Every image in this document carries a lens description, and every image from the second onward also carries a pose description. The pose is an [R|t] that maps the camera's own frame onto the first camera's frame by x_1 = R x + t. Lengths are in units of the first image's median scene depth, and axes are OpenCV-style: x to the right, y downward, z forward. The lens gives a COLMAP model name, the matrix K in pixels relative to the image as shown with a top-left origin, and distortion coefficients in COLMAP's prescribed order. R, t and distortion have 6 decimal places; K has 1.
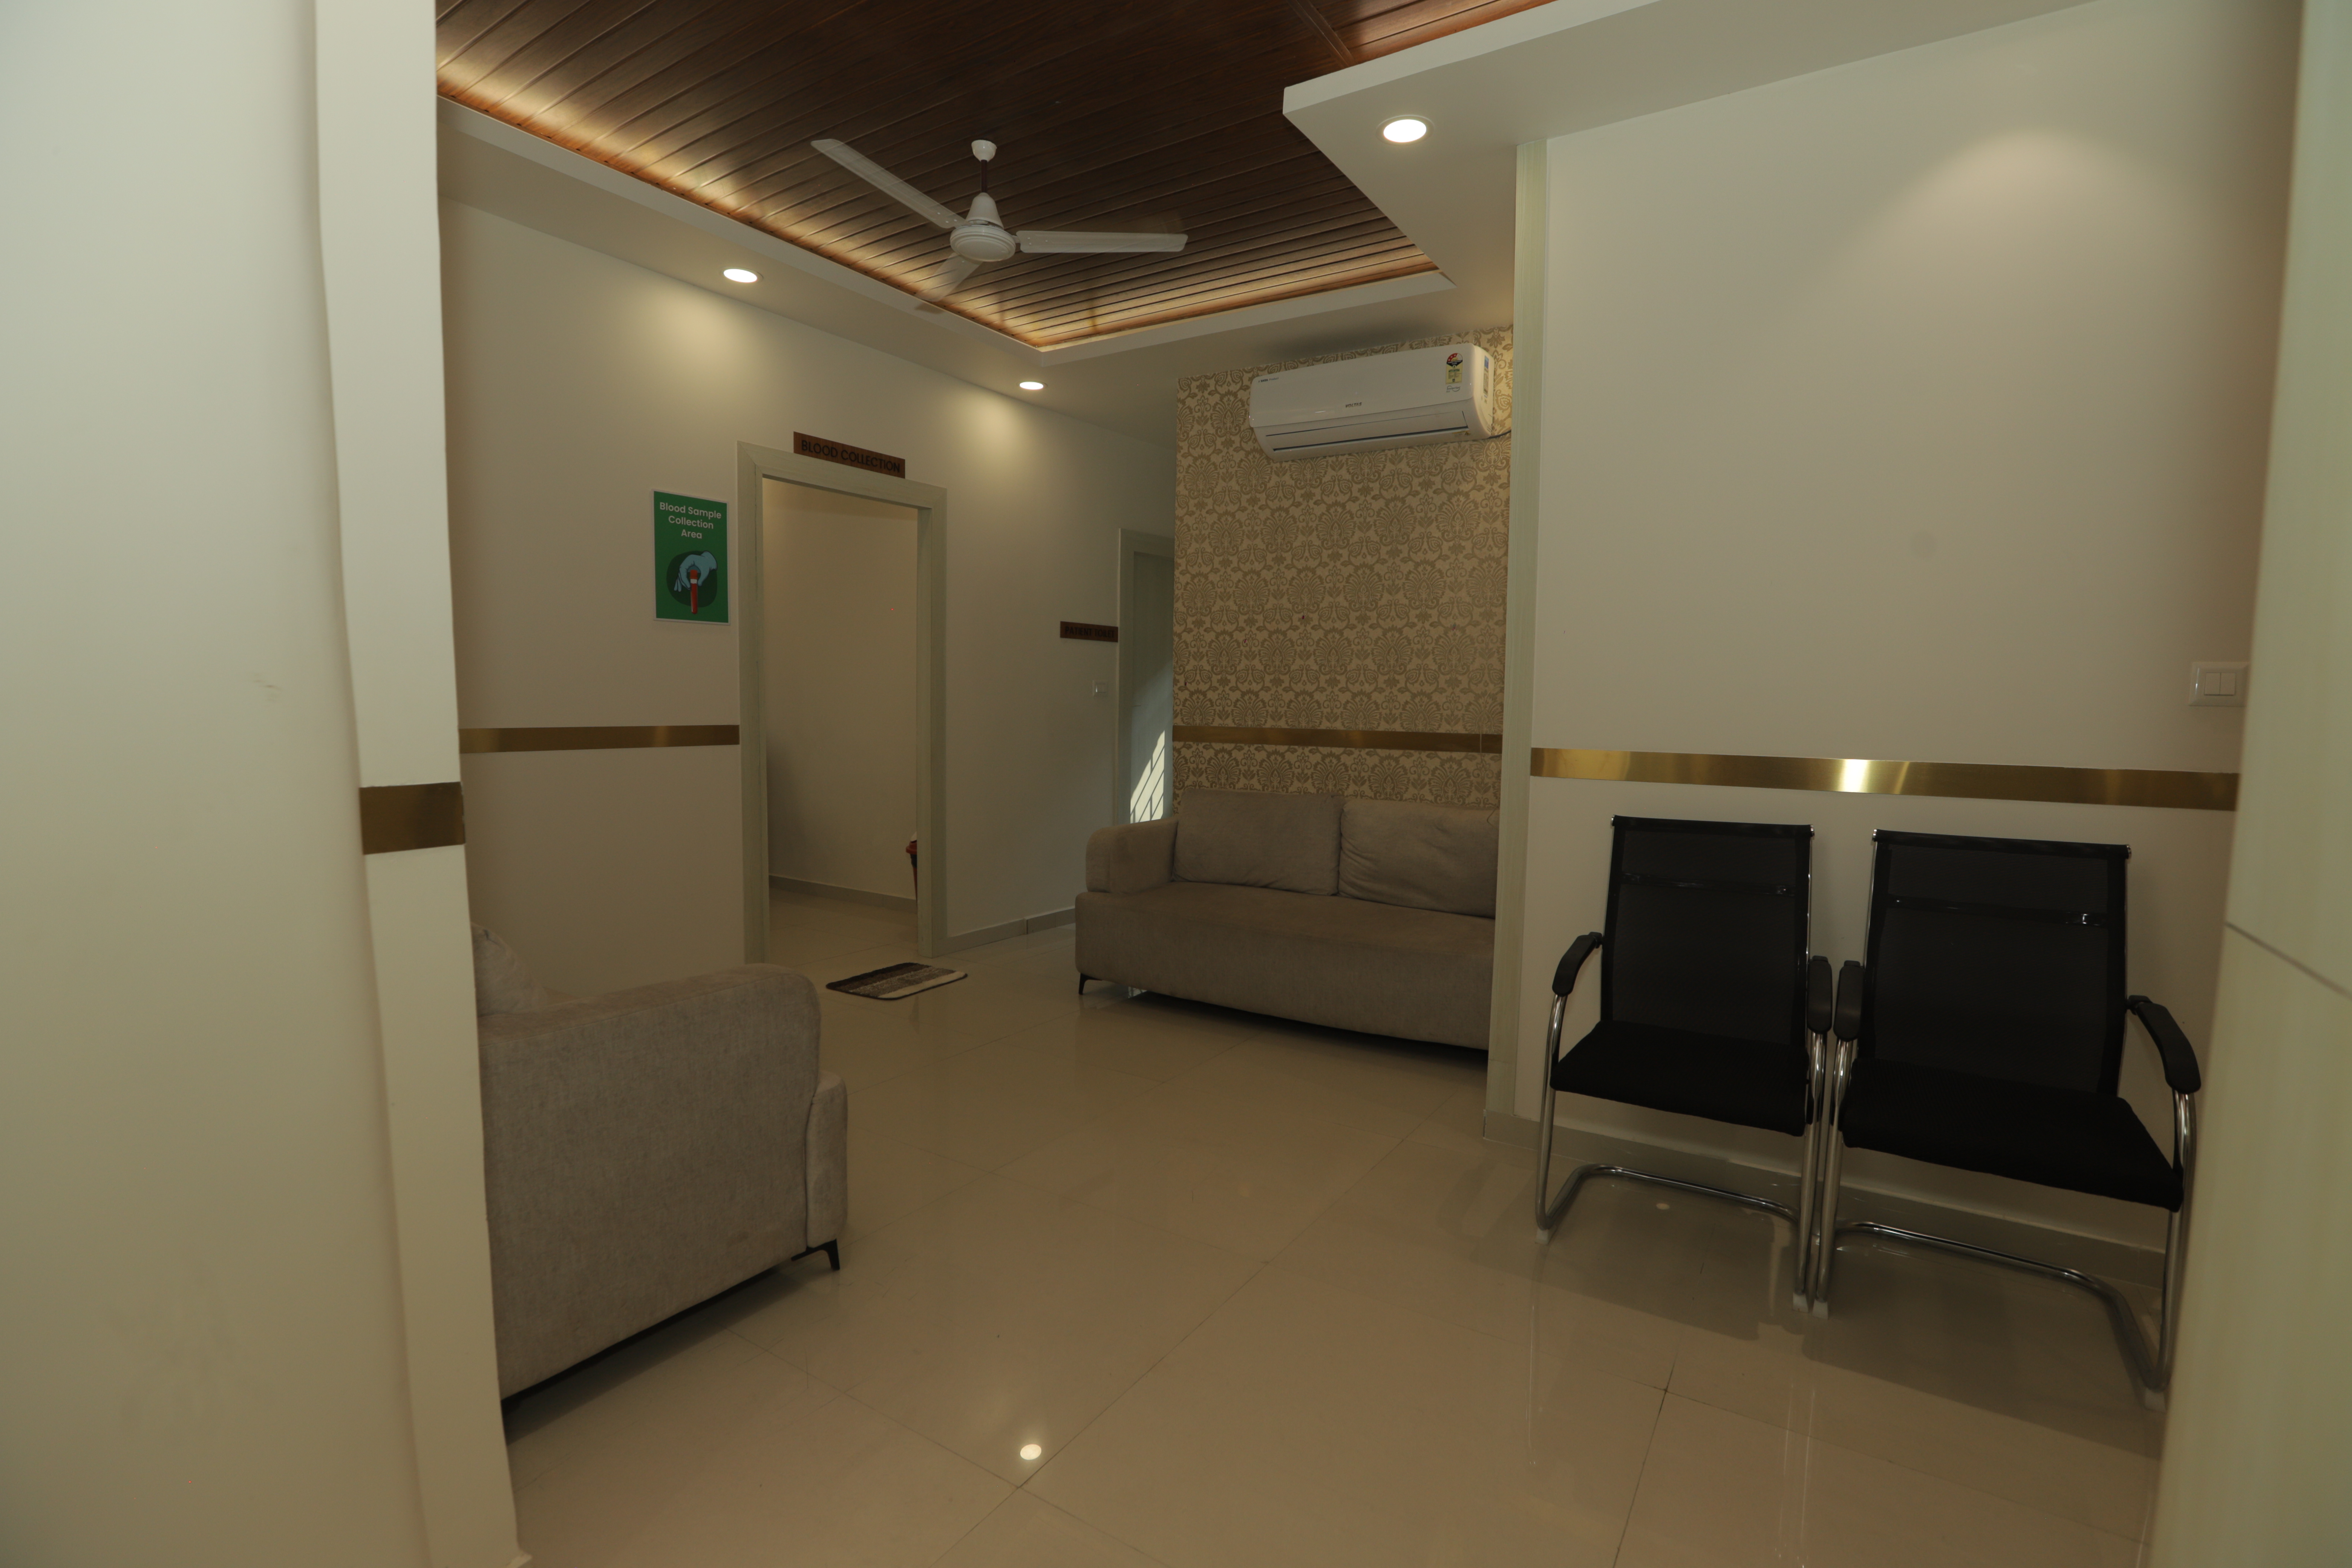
lens RADIAL K [[1084.5, 0, 1176.0], [0, 1084.5, 784.0], [0, 0, 1]] dist [-0.023680, 0.000223]
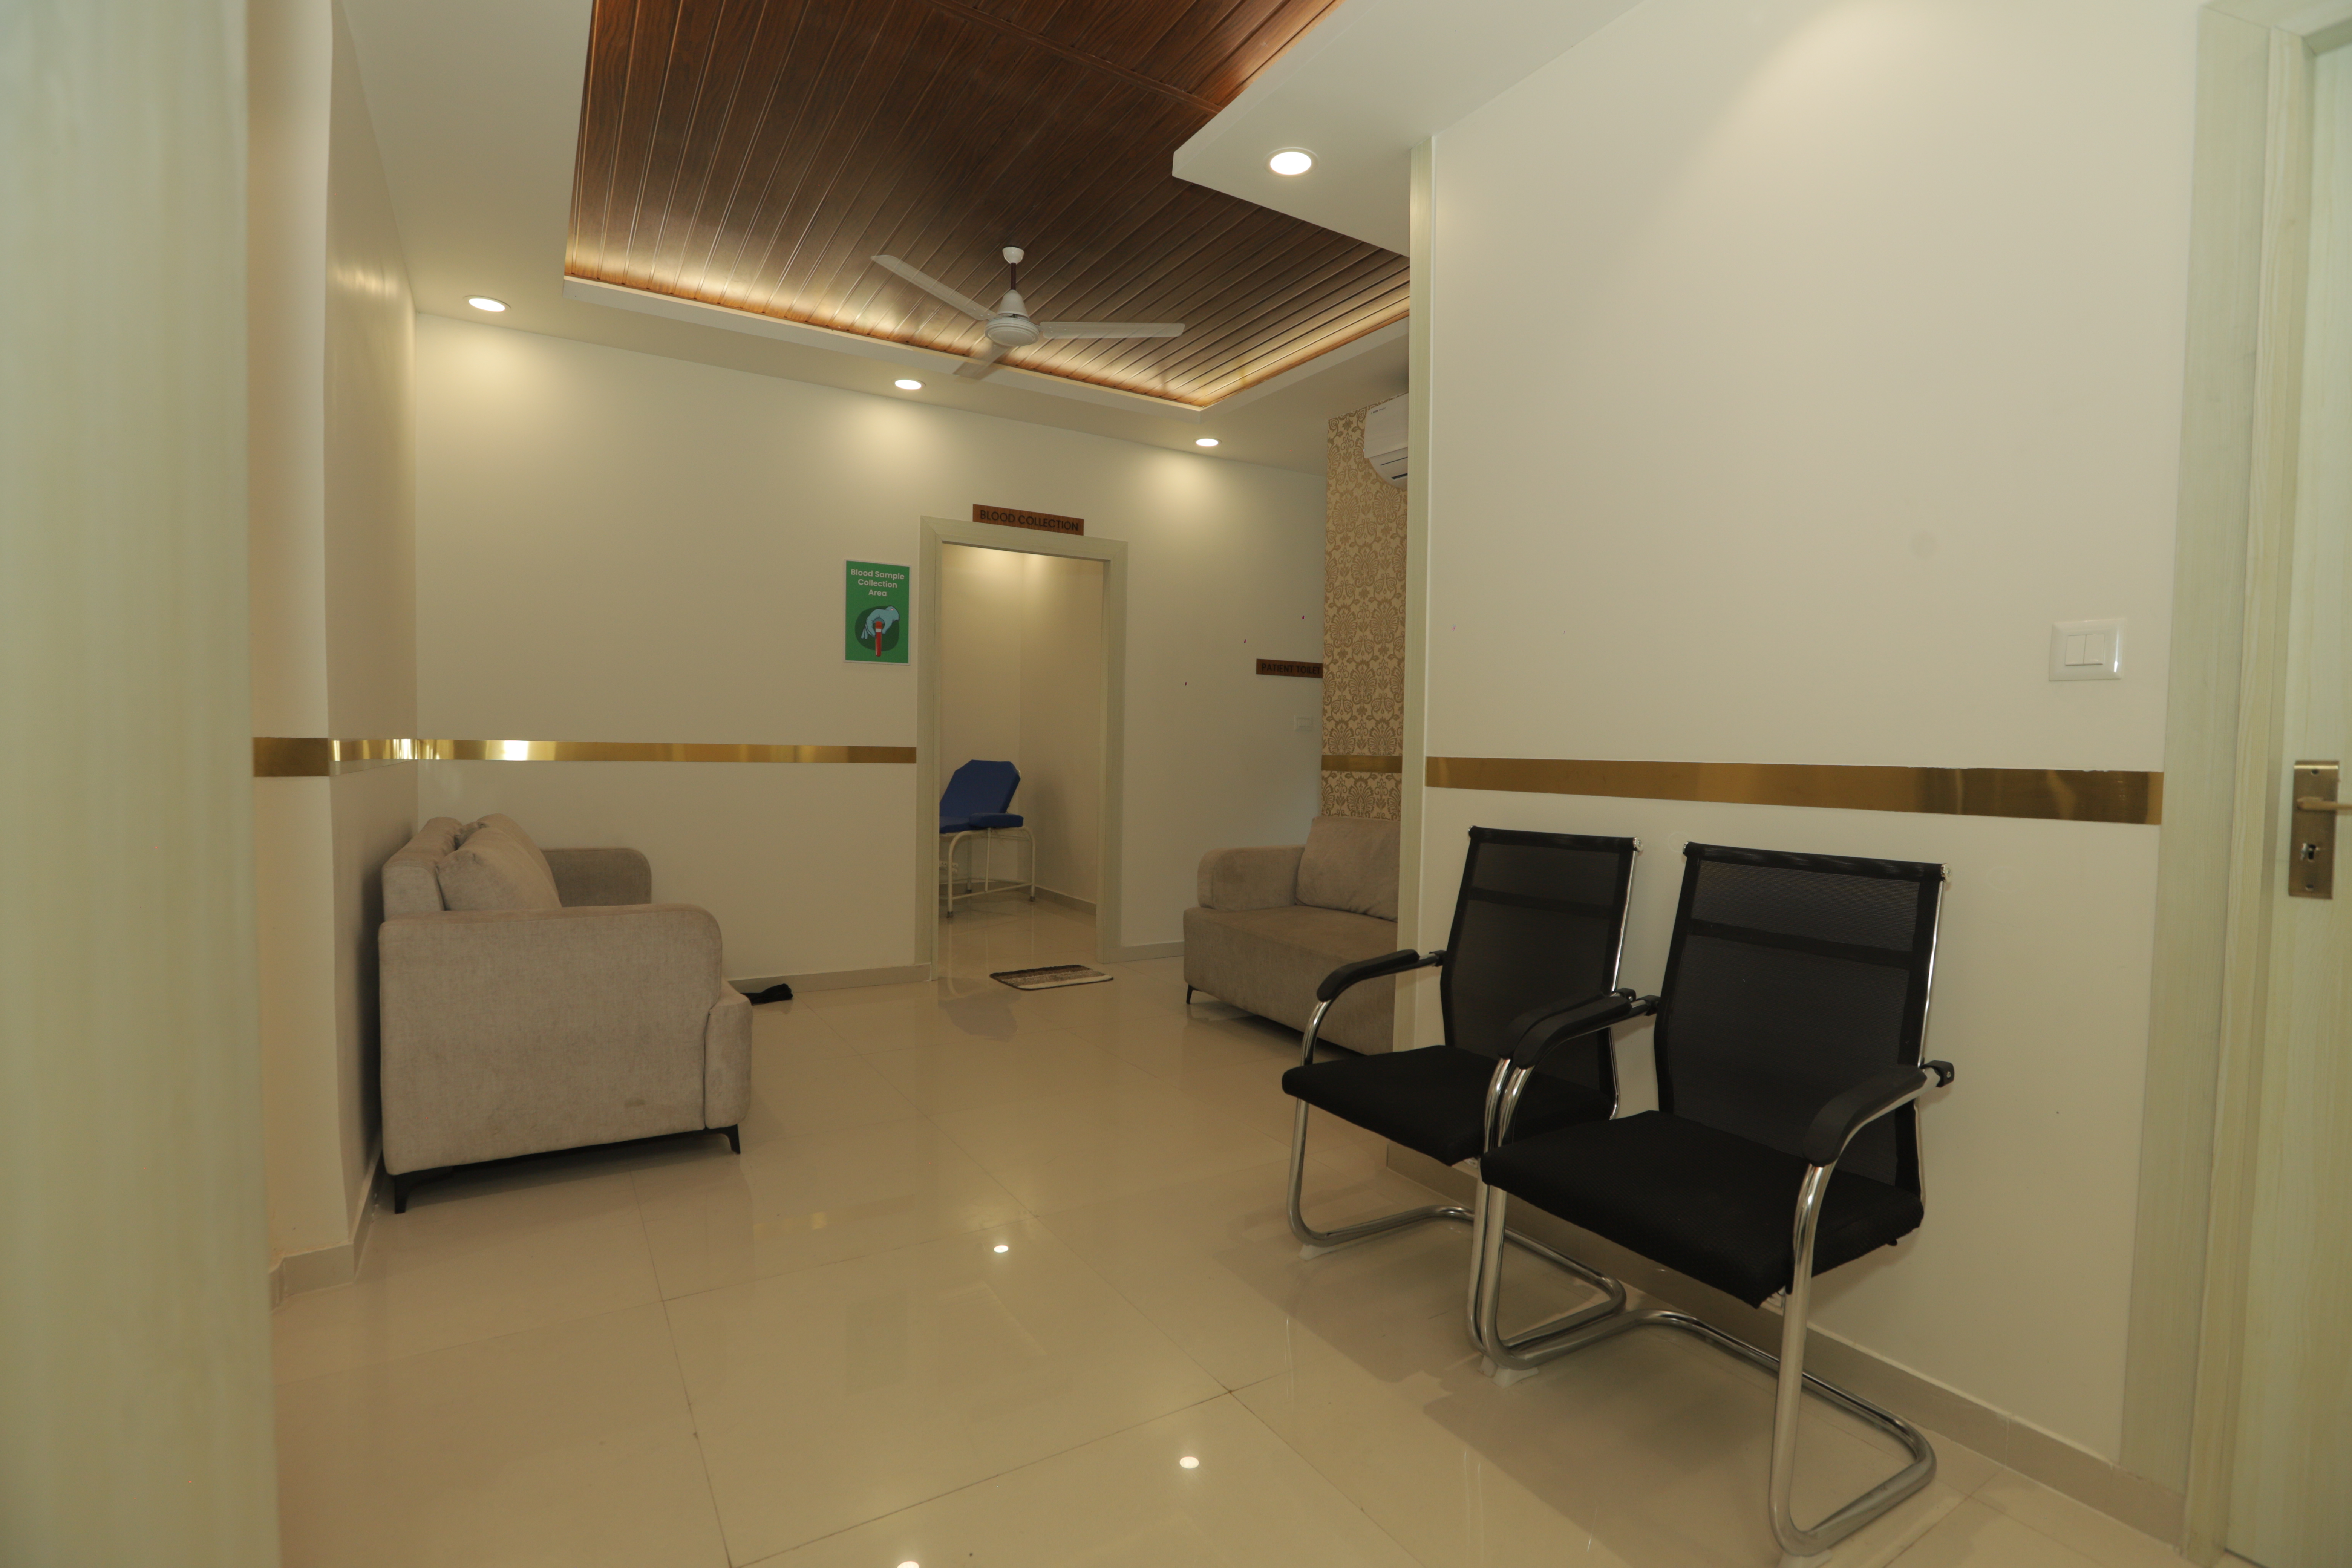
lens RADIAL K [[1090.9, 0, 1176.0], [0, 1090.9, 784.0], [0, 0, 1]] dist [-0.023070, 0.000095]
pose [[0.906040, 0.016073, -0.422888, 0.382645], [-0.038148, 0.998312, -0.043790, 0.029197], [0.421470, 0.055807, 0.905124, 0.019541]]
